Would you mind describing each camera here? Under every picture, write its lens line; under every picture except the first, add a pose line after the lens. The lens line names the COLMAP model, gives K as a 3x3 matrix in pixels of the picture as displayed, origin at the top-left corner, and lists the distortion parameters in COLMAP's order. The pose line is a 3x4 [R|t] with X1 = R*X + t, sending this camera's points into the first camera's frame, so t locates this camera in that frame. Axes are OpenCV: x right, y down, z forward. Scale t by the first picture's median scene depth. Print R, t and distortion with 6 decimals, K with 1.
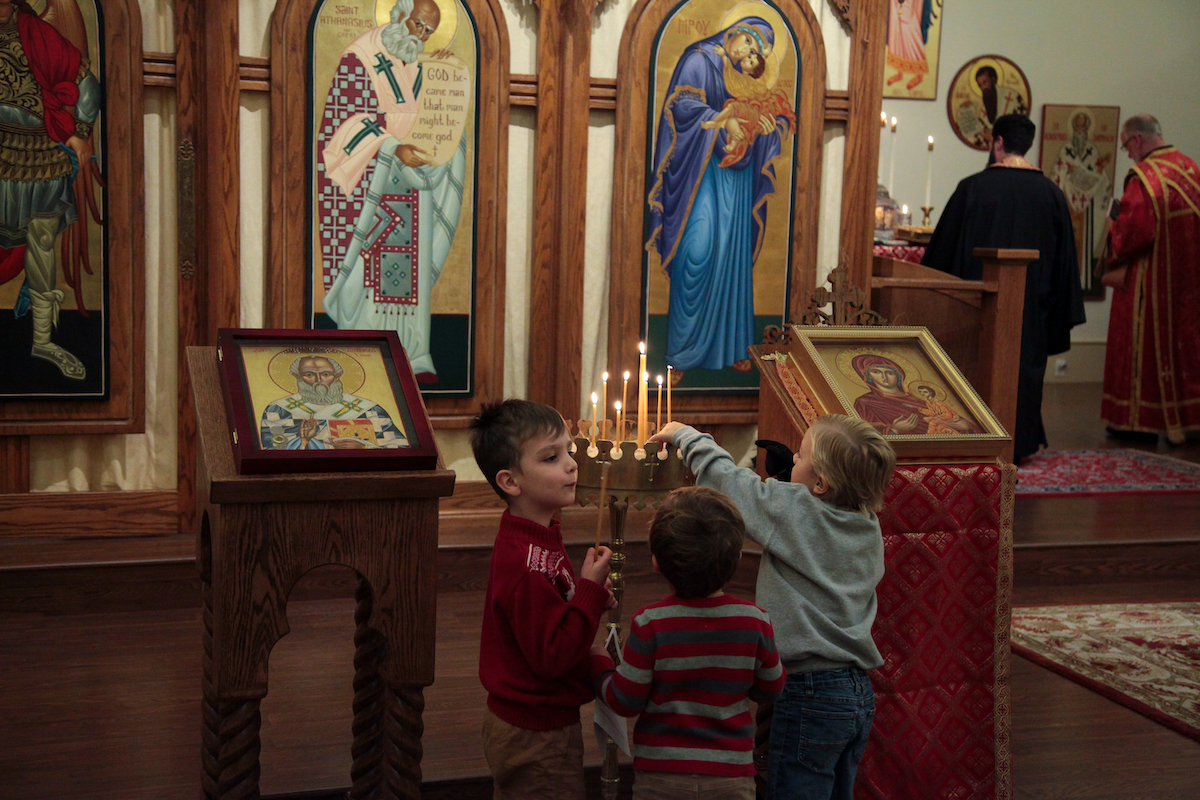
lens RADIAL K [[1623.0, 0, 600.0], [0, 1623.0, 400.0], [0, 0, 1]] dist [0.137889, 0.032257]
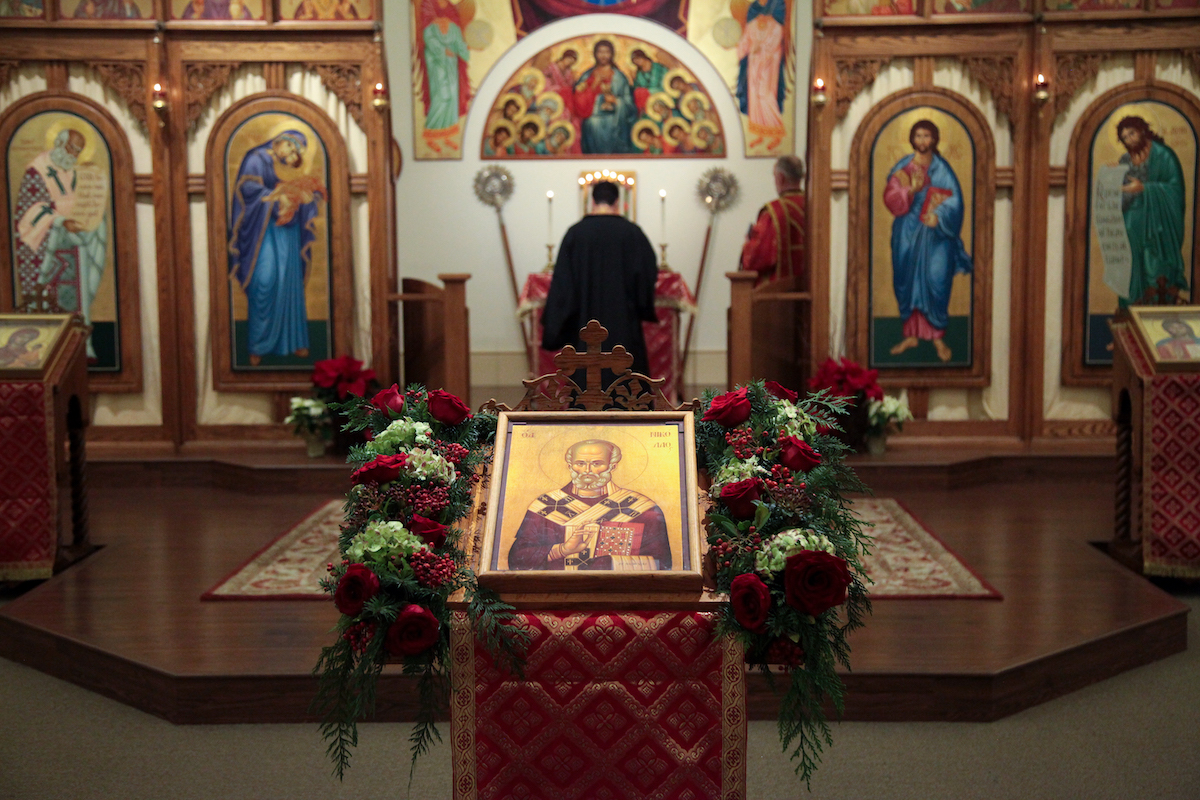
lens RADIAL K [[1515.2, 0, 600.0], [0, 1515.2, 400.0], [0, 0, 1]] dist [0.120607, 0.060101]
pose [[0.947363, -0.005550, -0.320113, 0.886337], [-0.001652, 0.999752, -0.022224, 0.060688], [0.320157, 0.021583, 0.947119, -0.305875]]
